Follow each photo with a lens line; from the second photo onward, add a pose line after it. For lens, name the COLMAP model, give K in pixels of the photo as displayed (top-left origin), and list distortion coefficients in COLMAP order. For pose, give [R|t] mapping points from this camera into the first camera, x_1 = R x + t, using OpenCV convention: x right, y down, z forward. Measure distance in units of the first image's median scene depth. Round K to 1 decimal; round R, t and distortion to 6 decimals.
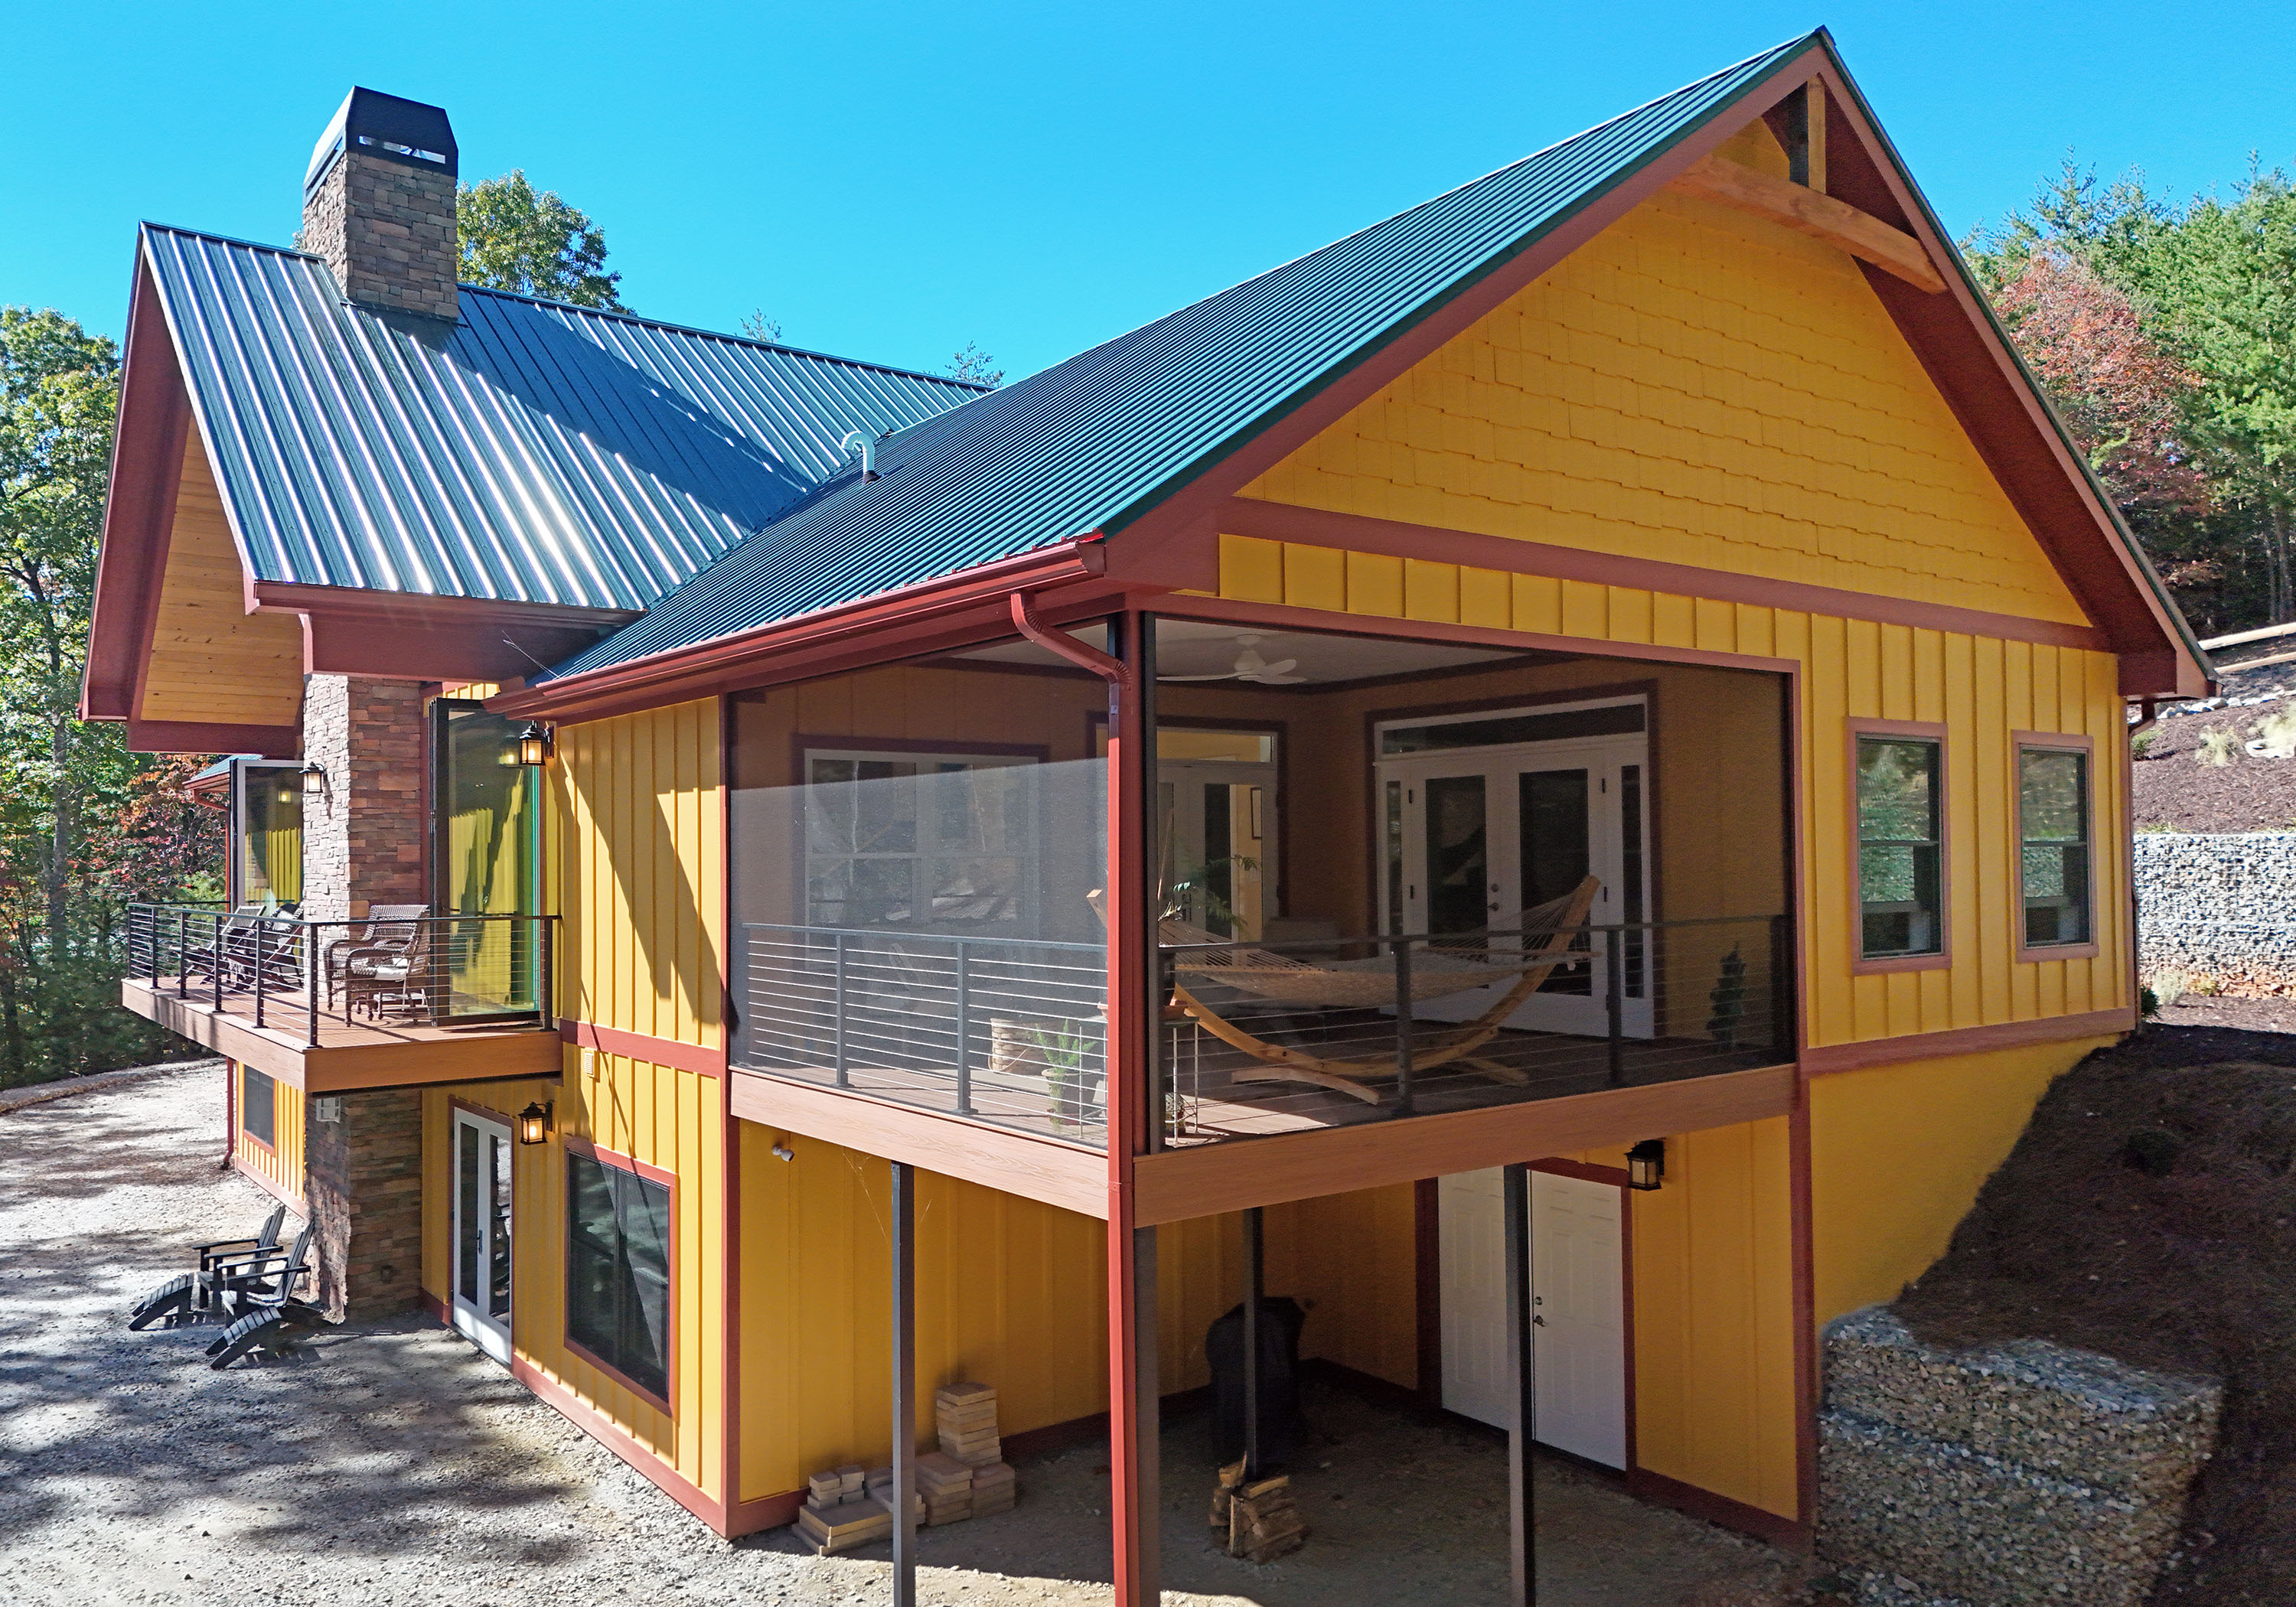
lens RADIAL K [[1679.8, 0, 1150.6], [0, 1679.8, 829.8], [0, 0, 1]] dist [0.047736, -0.000019]
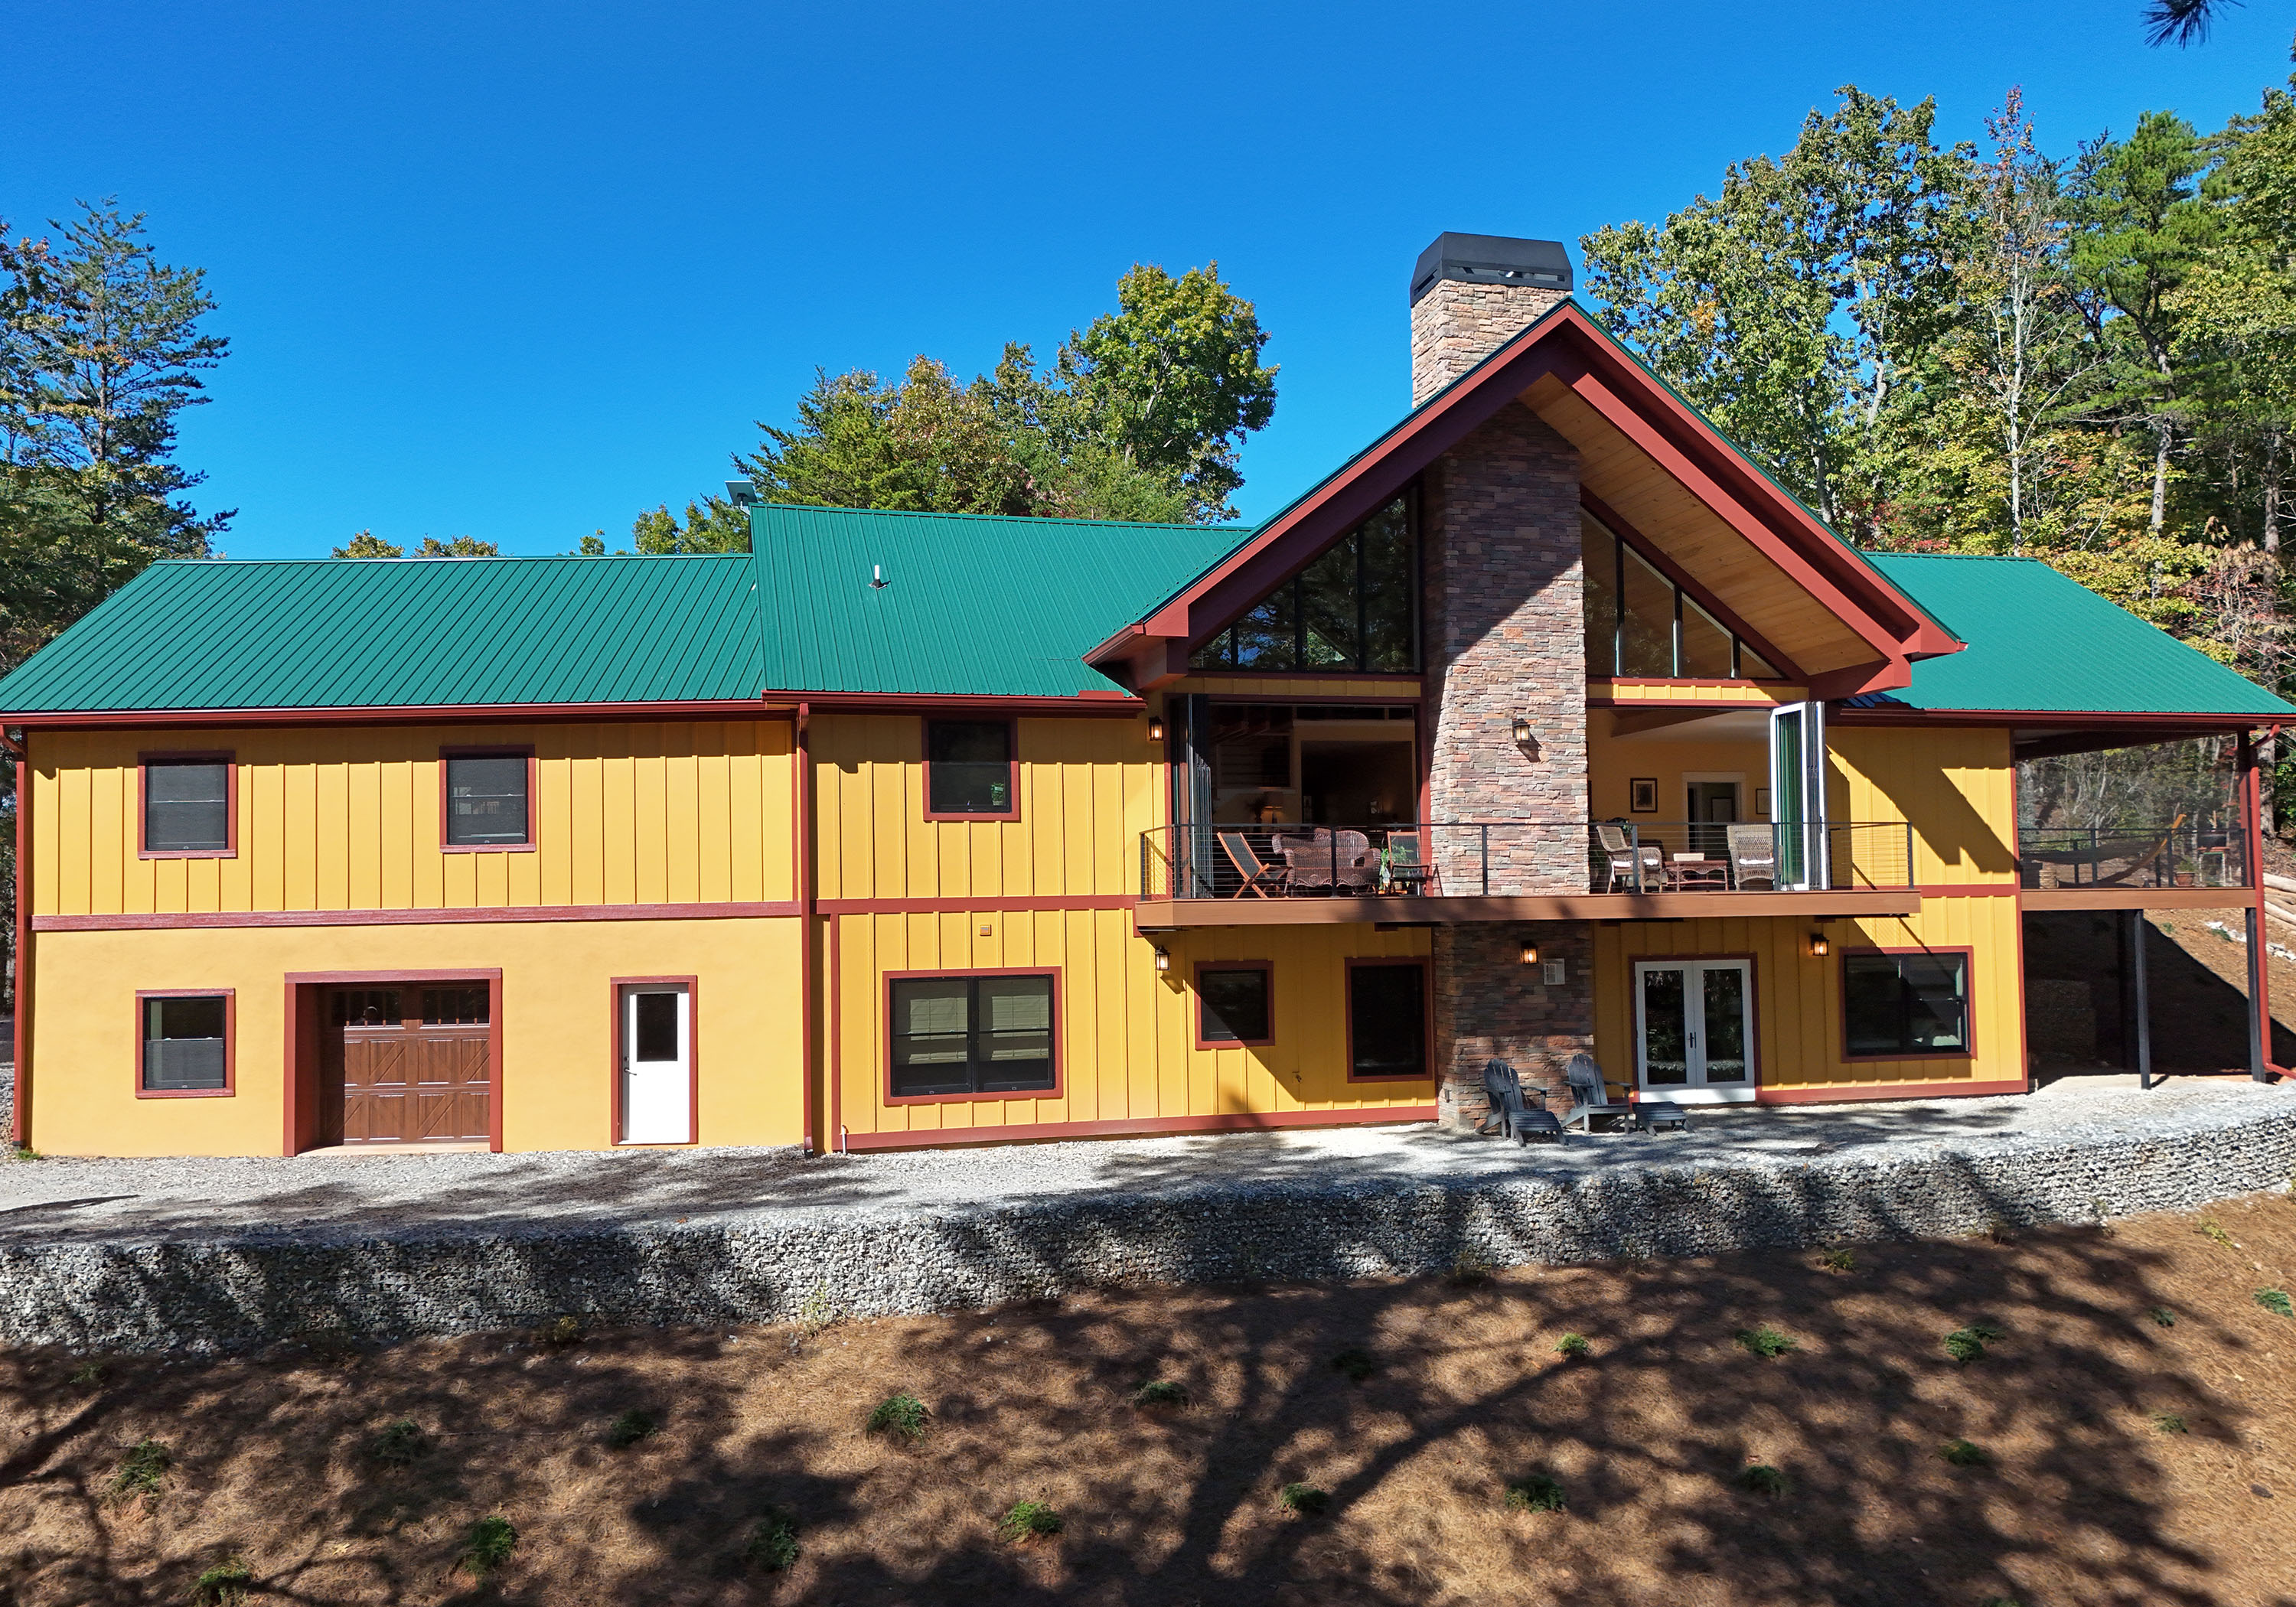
lens RADIAL K [[1695.3, 0, 1140.6], [0, 1695.3, 875.7], [0, 0, 1]] dist [0.054646, -0.005737]
pose [[0.384342, 0.031325, 0.922659, -2.653897], [-0.001940, 0.999449, -0.033124, 0.185459], [-0.923189, 0.010941, 0.384191, 1.109080]]
